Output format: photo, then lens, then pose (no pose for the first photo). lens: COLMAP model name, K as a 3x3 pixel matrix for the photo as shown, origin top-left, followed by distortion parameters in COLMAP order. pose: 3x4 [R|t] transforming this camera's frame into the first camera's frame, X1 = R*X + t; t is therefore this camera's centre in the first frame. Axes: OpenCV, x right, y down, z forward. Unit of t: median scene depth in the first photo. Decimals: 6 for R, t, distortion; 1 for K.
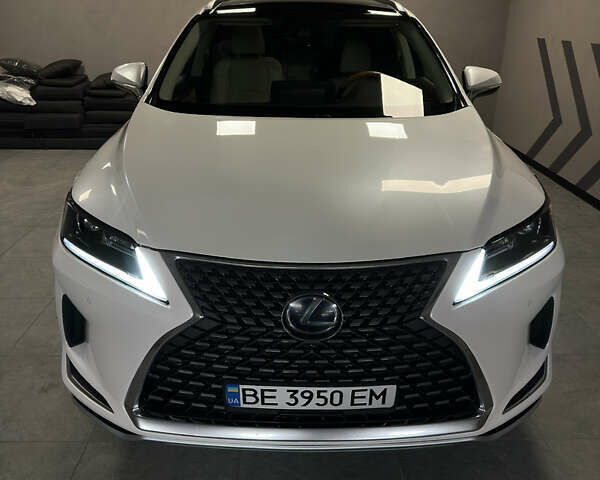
lens RADIAL K [[538.1, 0, 300.0], [0, 538.1, 240.0], [0, 0, 1]] dist [0.065727, -0.009935]
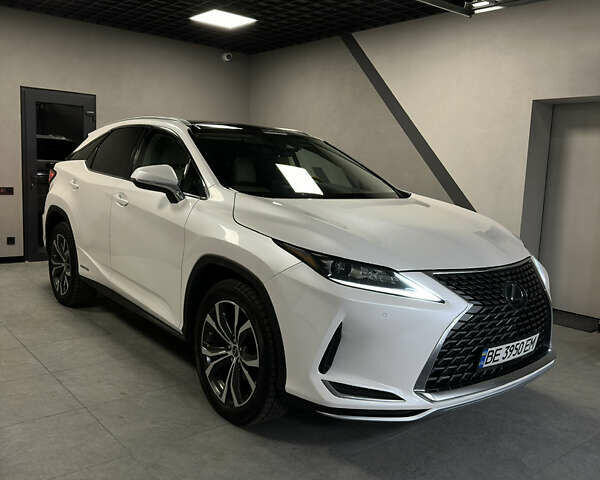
lens RADIAL K [[538.1, 0, 300.0], [0, 538.1, 240.0], [0, 0, 1]] dist [0.065727, -0.009935]
pose [[0.790462, -0.066039, 0.608941, -1.428767], [0.193831, 0.970048, -0.146410, 0.089474], [-0.581034, 0.233763, 0.779586, 0.036660]]
